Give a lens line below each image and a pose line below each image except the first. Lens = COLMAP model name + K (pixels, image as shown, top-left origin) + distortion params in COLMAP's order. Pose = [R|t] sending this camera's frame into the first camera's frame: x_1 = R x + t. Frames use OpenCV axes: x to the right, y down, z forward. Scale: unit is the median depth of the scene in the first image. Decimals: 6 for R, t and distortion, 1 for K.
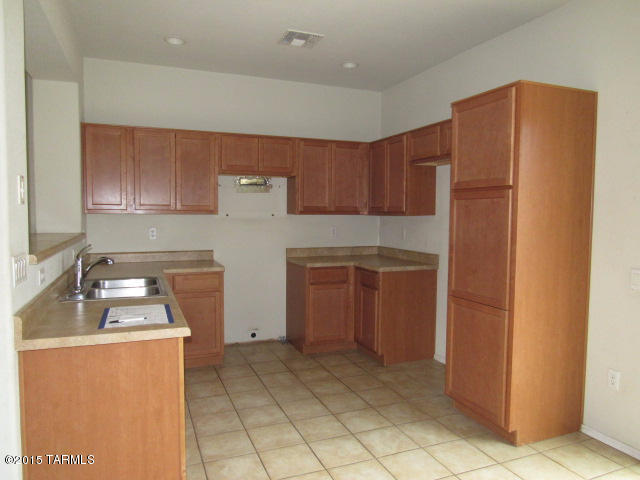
lens RADIAL K [[458.1, 0, 320.0], [0, 458.1, 240.0], [0, 0, 1]] dist [-0.026314, 0.005059]
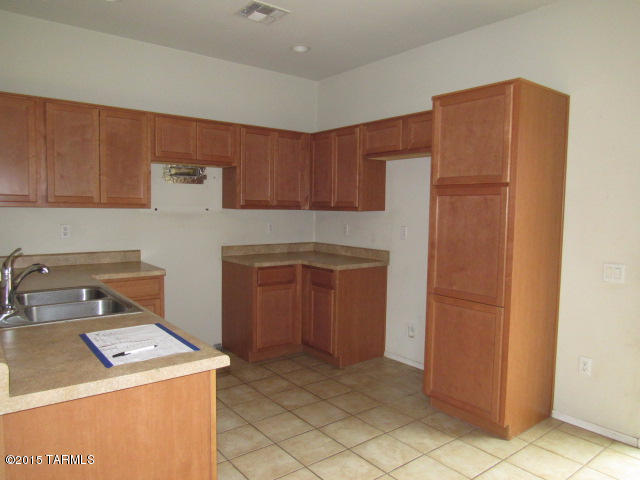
lens RADIAL K [[458.1, 0, 320.0], [0, 458.1, 240.0], [0, 0, 1]] dist [-0.026314, 0.005059]
pose [[0.960835, -0.011908, 0.276866, -0.191197], [0.007954, 0.999850, 0.015401, -0.009325], [-0.277008, -0.012595, 0.960785, 0.111443]]
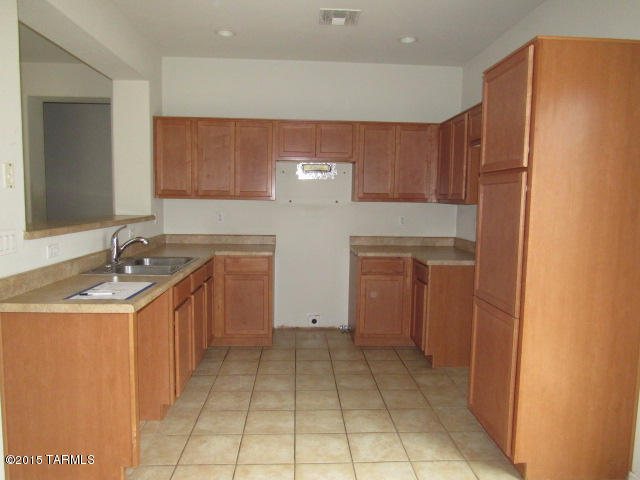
lens RADIAL K [[458.1, 0, 320.0], [0, 458.1, 240.0], [0, 0, 1]] dist [-0.026314, 0.005059]
pose [[0.946091, 0.037731, -0.321695, 0.251224], [-0.029354, 0.999093, 0.030850, -0.002361], [0.322567, -0.019744, 0.946341, 0.076955]]
